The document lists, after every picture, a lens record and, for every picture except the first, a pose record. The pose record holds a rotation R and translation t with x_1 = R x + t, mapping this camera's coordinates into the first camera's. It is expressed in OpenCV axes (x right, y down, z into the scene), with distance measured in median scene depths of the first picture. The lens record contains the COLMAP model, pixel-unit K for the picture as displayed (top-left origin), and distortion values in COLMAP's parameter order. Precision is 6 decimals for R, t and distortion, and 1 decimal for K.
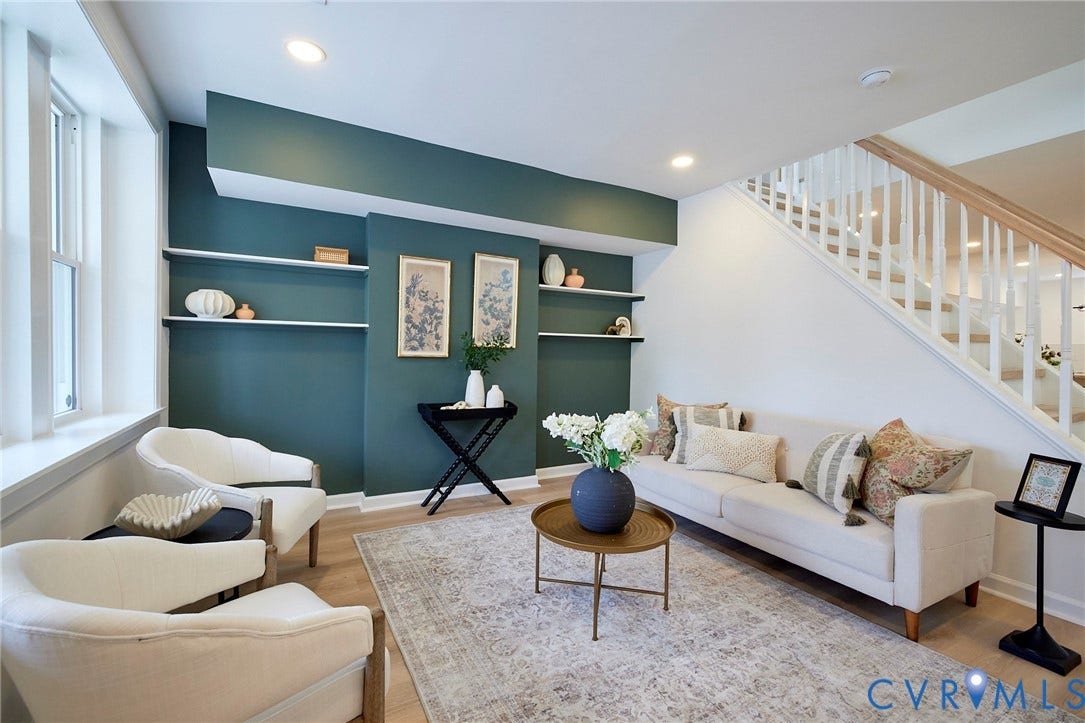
lens RADIAL K [[466.7, 0, 538.0], [0, 466.7, 355.7], [0, 0, 1]] dist [0.005676, -0.001178]
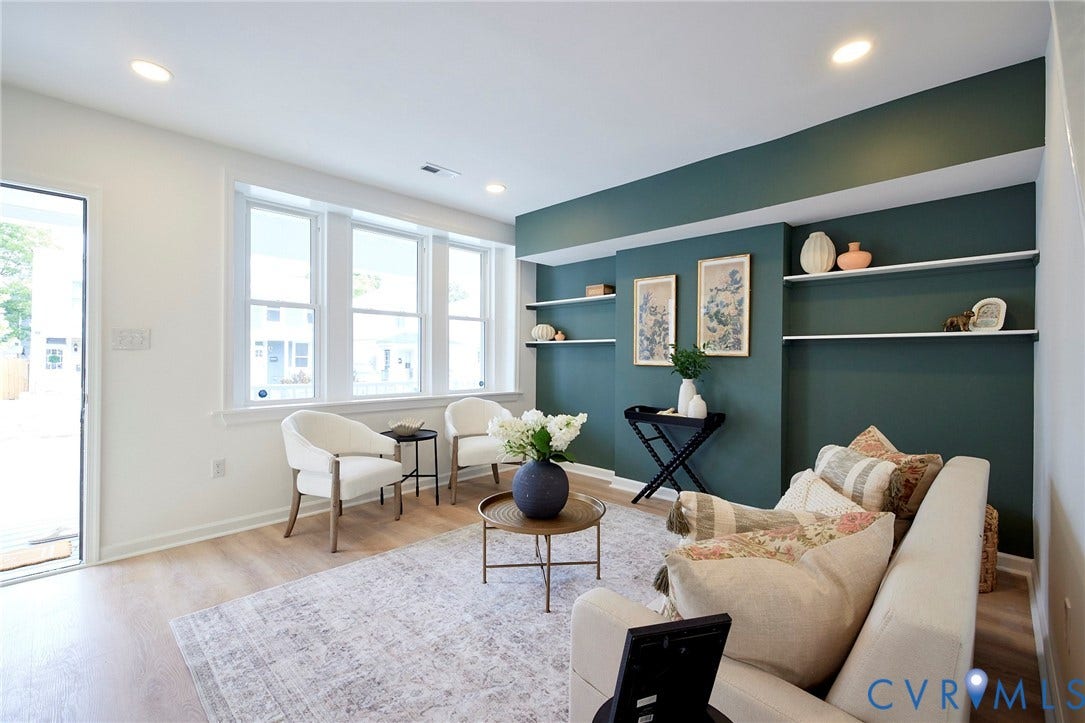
lens RADIAL K [[466.7, 0, 538.7], [0, 466.7, 361.7], [0, 0, 1]] dist [0.005676, -0.001178]
pose [[0.289922, -0.008604, -0.957012, 0.743813], [-0.015159, 0.999793, -0.013580, 0.013127], [0.956930, 0.018445, 0.289731, 0.411600]]
